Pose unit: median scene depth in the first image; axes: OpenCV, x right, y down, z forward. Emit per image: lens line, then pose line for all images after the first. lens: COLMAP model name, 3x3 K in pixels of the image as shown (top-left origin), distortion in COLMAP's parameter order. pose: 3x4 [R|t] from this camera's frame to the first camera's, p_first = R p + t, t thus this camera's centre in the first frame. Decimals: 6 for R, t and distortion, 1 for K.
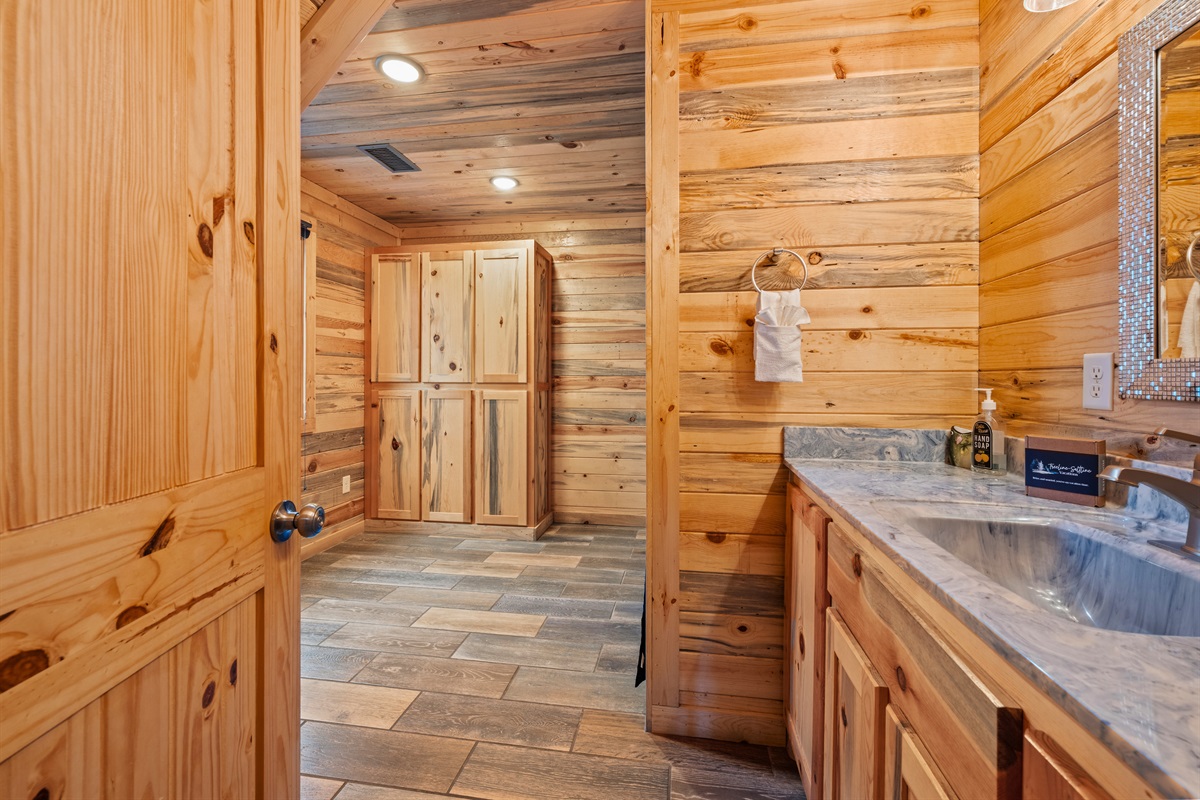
lens RADIAL K [[489.1, 0, 615.6], [0, 489.1, 381.3], [0, 0, 1]] dist [-0.001842, 0.000011]
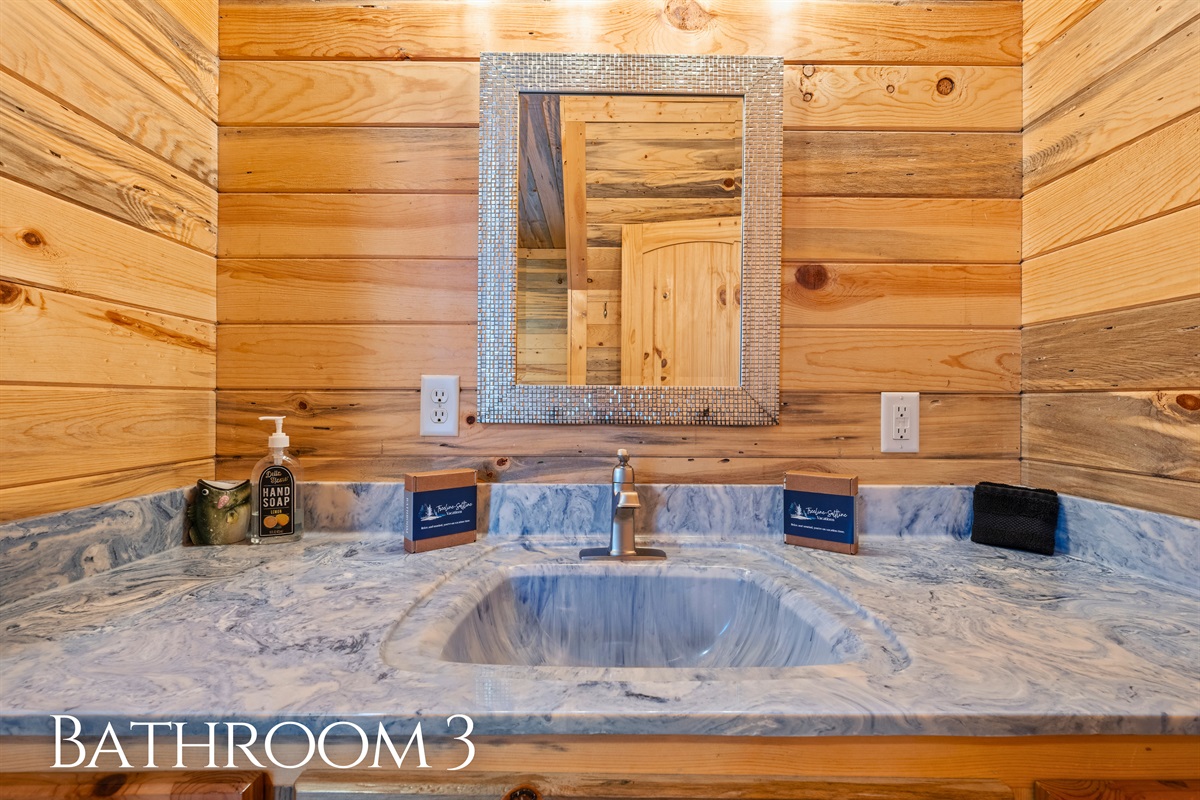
lens RADIAL K [[489.1, 0, 598.9], [0, 489.1, 402.4], [0, 0, 1]] dist [-0.001842, 0.000011]
pose [[-0.153603, -0.005953, 0.988115, 0.022652], [-0.002732, 0.999981, 0.005599, -0.009750], [-0.988129, -0.001840, -0.153616, 0.672316]]
